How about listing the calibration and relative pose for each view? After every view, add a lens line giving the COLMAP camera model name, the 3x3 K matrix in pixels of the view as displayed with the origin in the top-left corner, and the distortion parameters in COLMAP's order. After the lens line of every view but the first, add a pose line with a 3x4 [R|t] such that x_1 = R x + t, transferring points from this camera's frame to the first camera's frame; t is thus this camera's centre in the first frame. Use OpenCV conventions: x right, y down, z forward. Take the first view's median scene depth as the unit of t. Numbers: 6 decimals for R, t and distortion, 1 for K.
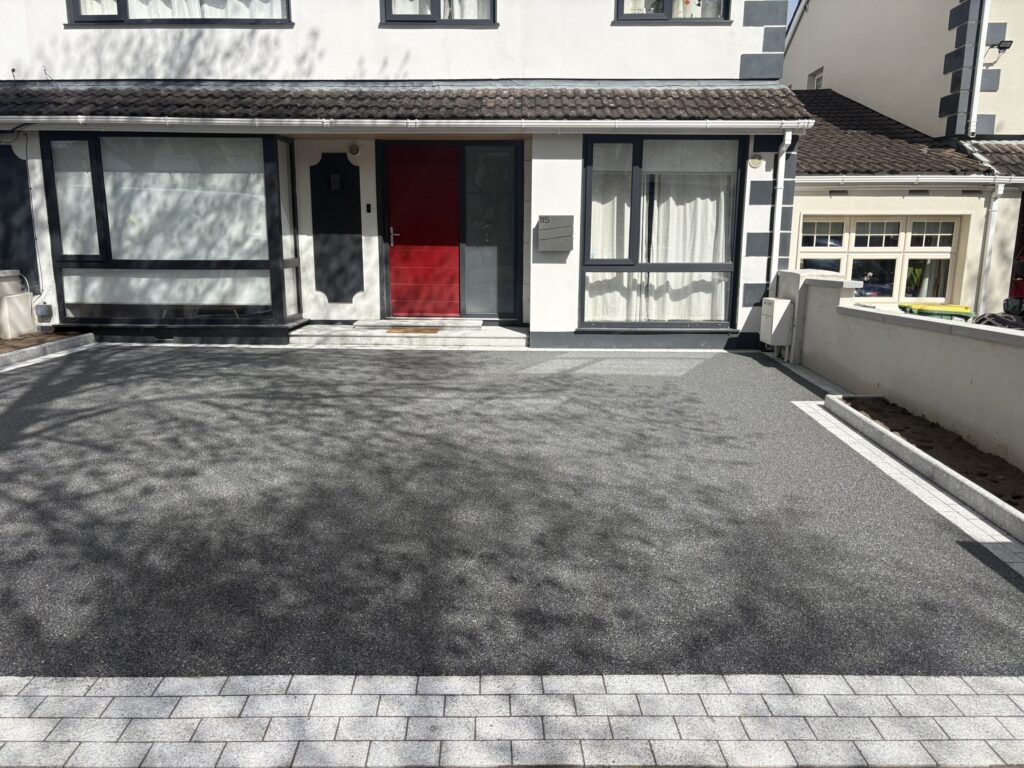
lens RADIAL K [[771.1, 0, 507.3], [0, 771.1, 386.3], [0, 0, 1]] dist [0.047134, -0.046790]
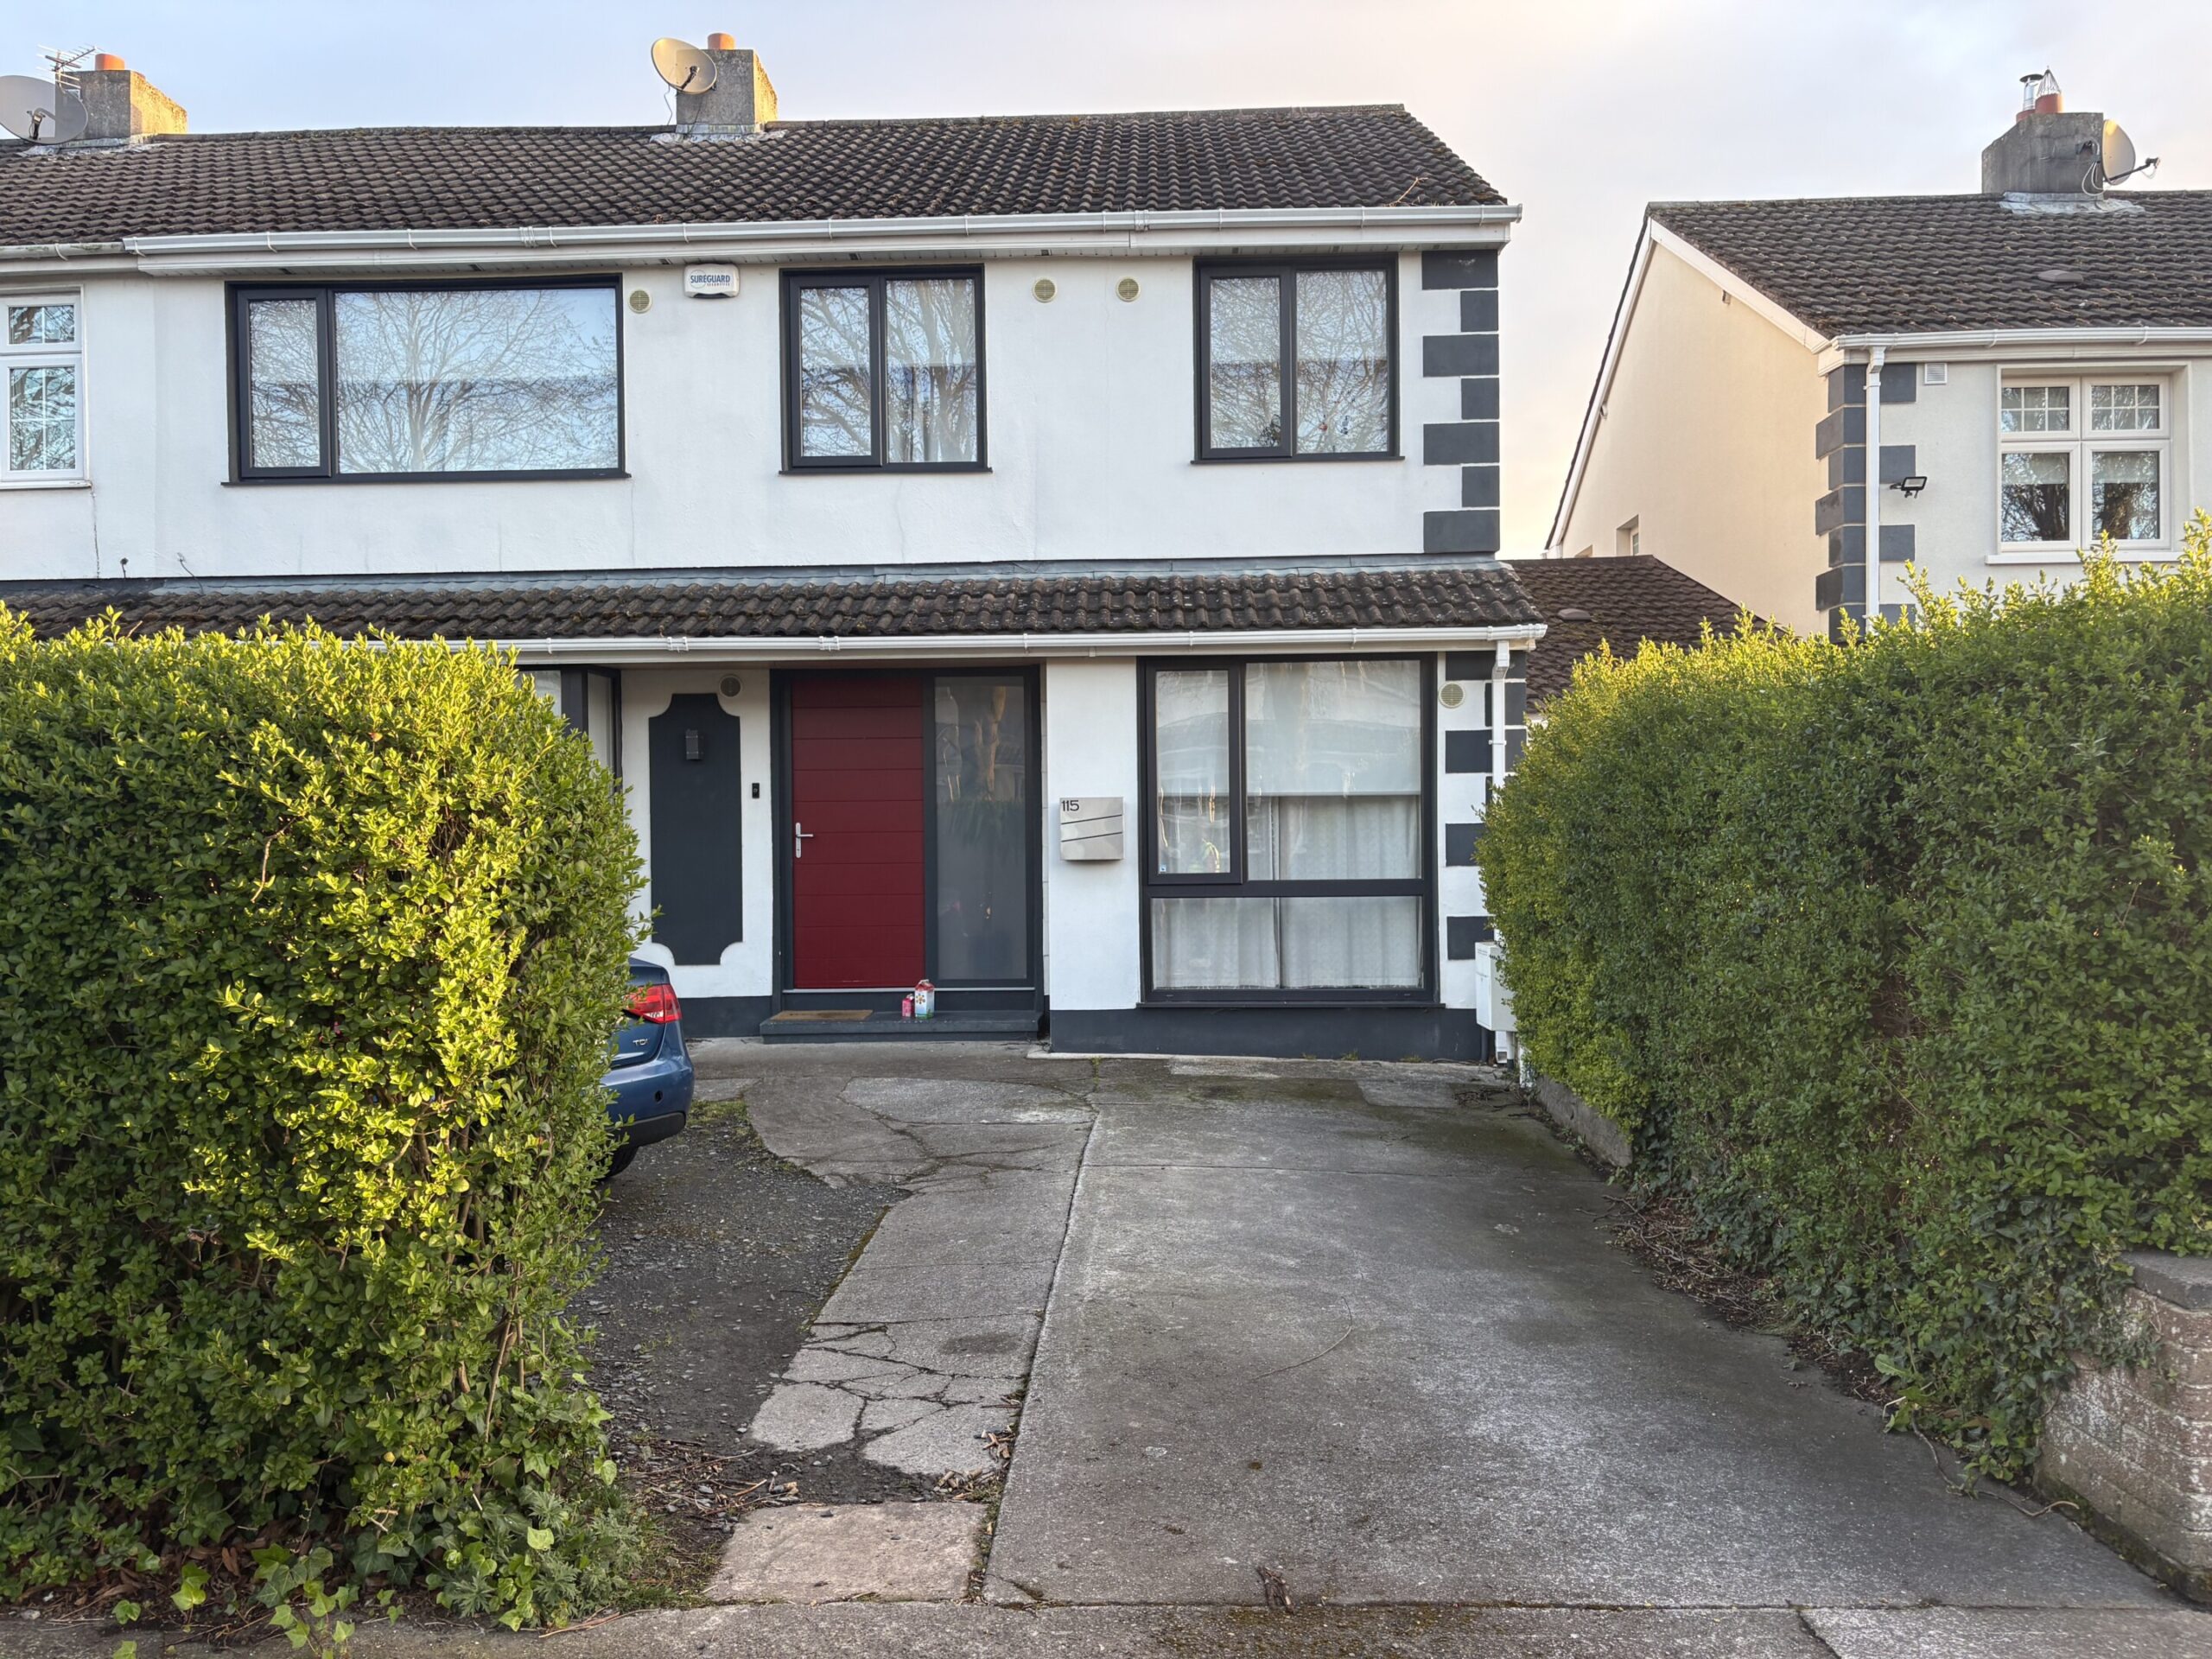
lens RADIAL K [[1652.1, 0, 1106.0], [0, 1652.1, 829.5], [0, 0, 1]] dist [0.174142, -0.417409]
pose [[0.999763, -0.016241, -0.014528, 0.088267], [0.013148, 0.981268, -0.192197, 0.025970], [0.017377, 0.191960, 0.981249, -0.142684]]
